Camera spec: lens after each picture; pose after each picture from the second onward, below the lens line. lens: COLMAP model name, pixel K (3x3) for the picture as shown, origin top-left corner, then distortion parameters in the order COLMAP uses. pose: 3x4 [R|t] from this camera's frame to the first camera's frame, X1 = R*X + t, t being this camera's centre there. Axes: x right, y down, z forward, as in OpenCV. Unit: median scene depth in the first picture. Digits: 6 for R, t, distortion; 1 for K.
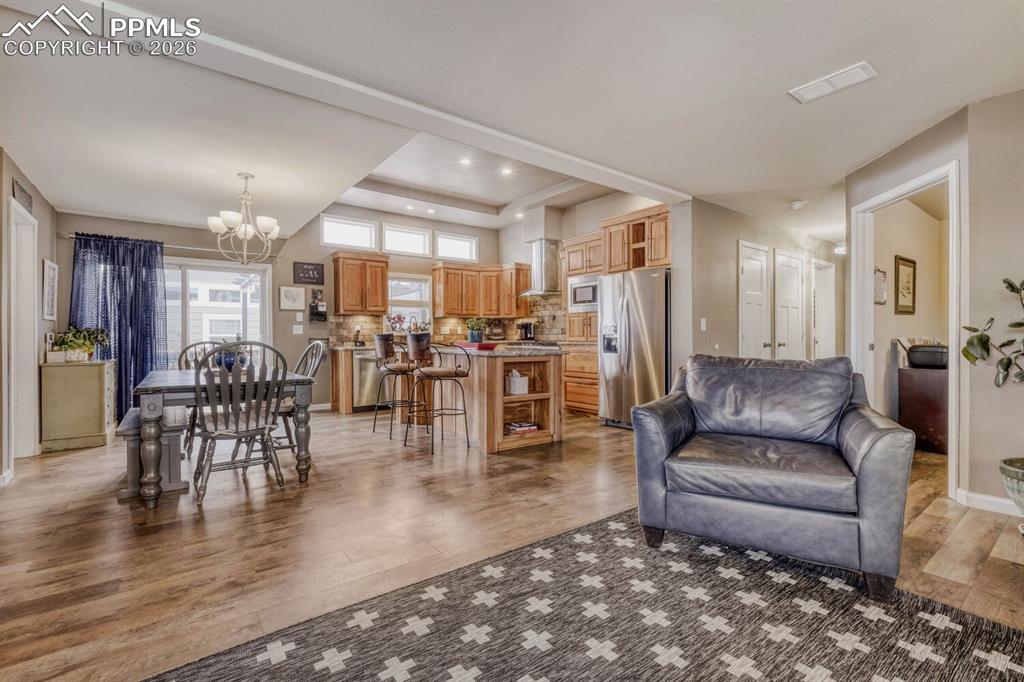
lens RADIAL K [[452.0, 0, 502.6], [0, 452.0, 337.5], [0, 0, 1]] dist [-0.007490, 0.003134]
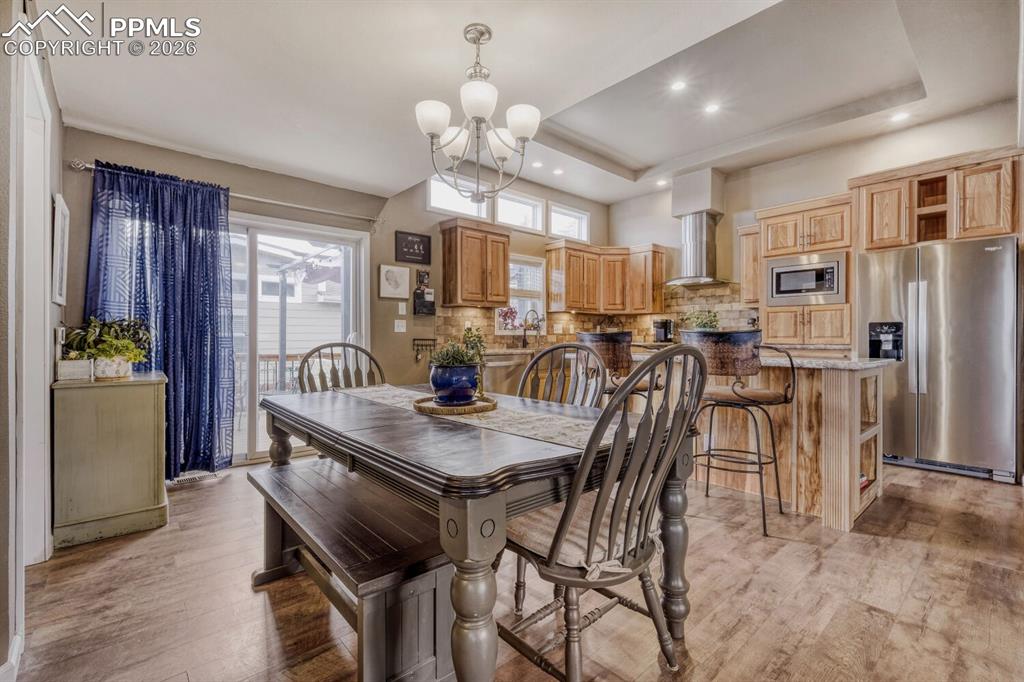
lens RADIAL K [[452.0, 0, 503.4], [0, 452.0, 336.8], [0, 0, 1]] dist [-0.007490, 0.003134]
pose [[0.997394, 0.003739, 0.072046, -0.405373], [-0.003432, 0.999984, -0.004390, 0.002505], [-0.072062, 0.004131, 0.997392, 0.326557]]
